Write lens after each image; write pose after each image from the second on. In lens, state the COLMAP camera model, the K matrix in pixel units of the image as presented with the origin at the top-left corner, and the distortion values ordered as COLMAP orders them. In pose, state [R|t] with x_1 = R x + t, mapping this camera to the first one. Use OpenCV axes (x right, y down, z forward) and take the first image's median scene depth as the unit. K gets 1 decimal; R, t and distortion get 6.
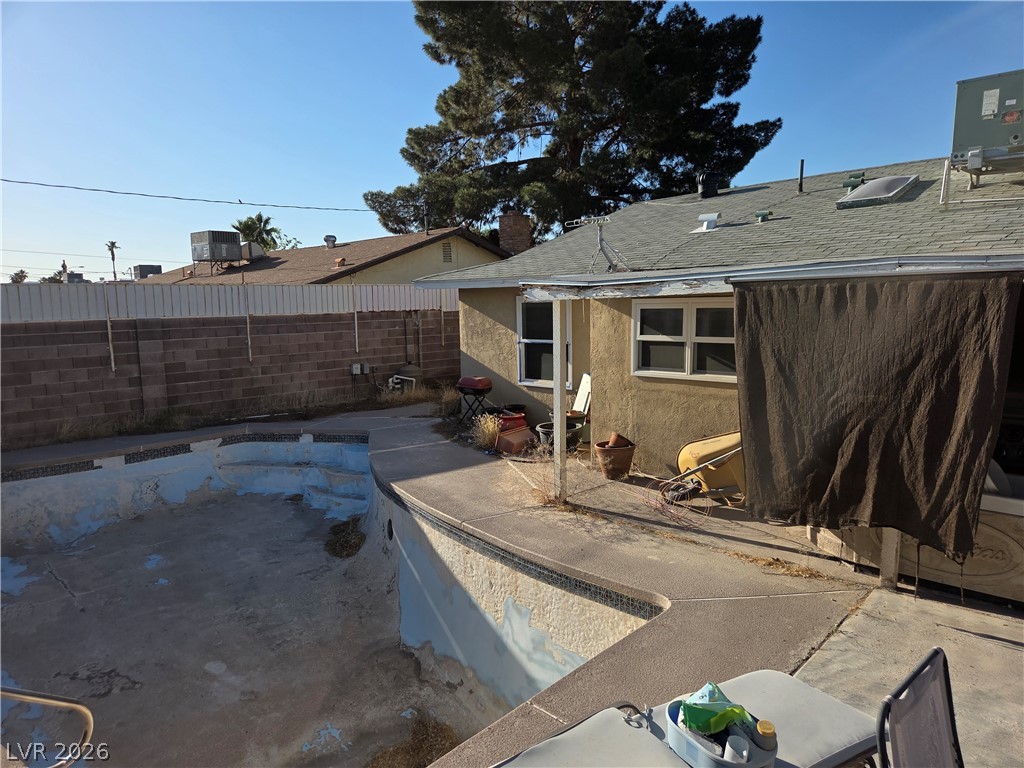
lens RADIAL K [[695.9, 0, 506.5], [0, 695.9, 374.2], [0, 0, 1]] dist [0.078931, -0.059132]
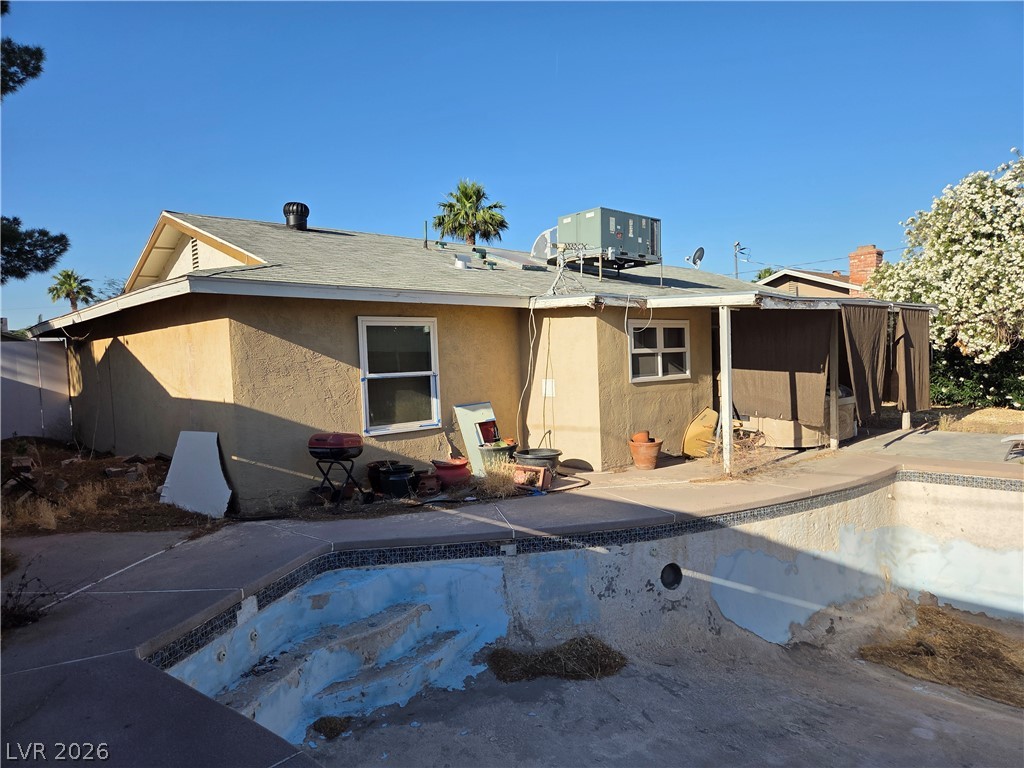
lens RADIAL K [[695.9, 0, 498.6], [0, 695.9, 377.7], [0, 0, 1]] dist [0.078931, -0.059132]
pose [[0.062777, -0.010760, 0.997970, -0.899742], [0.135302, 0.990802, 0.002172, -0.036002], [-0.988814, 0.134891, 0.063655, 1.008751]]
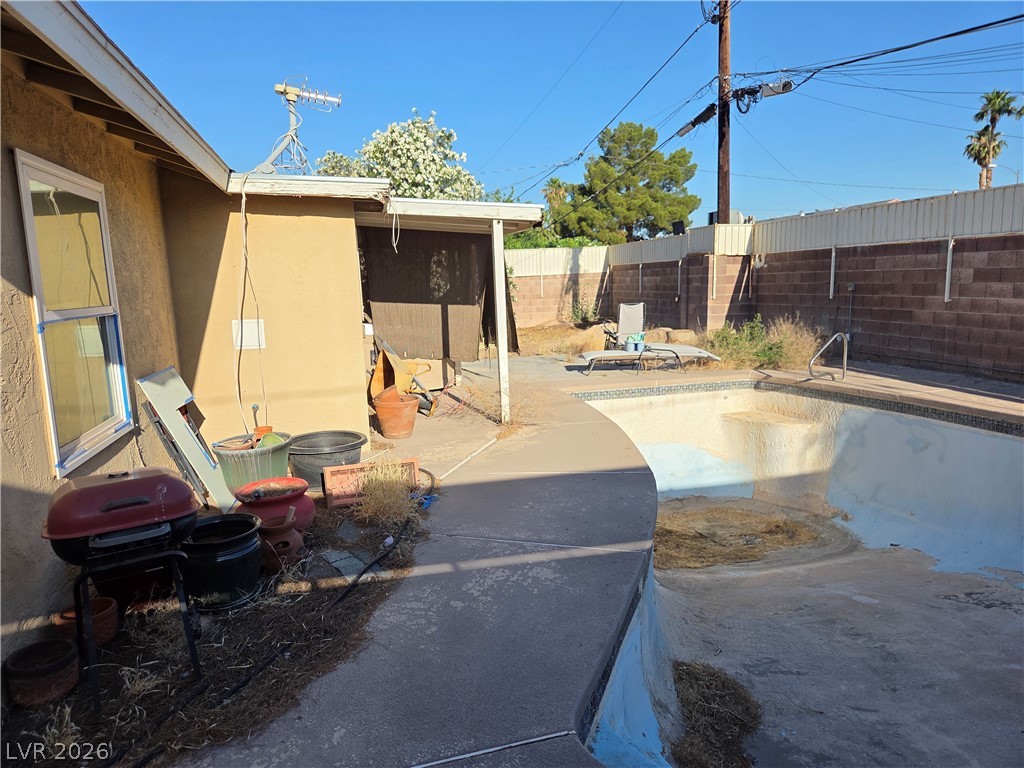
lens RADIAL K [[695.9, 0, 512.1], [0, 695.9, 380.4], [0, 0, 1]] dist [0.078931, -0.059132]
pose [[-0.846839, -0.030263, 0.530988, -0.363182], [0.101030, 0.971048, 0.216471, -0.081949], [-0.522165, 0.236962, -0.819263, 1.421751]]
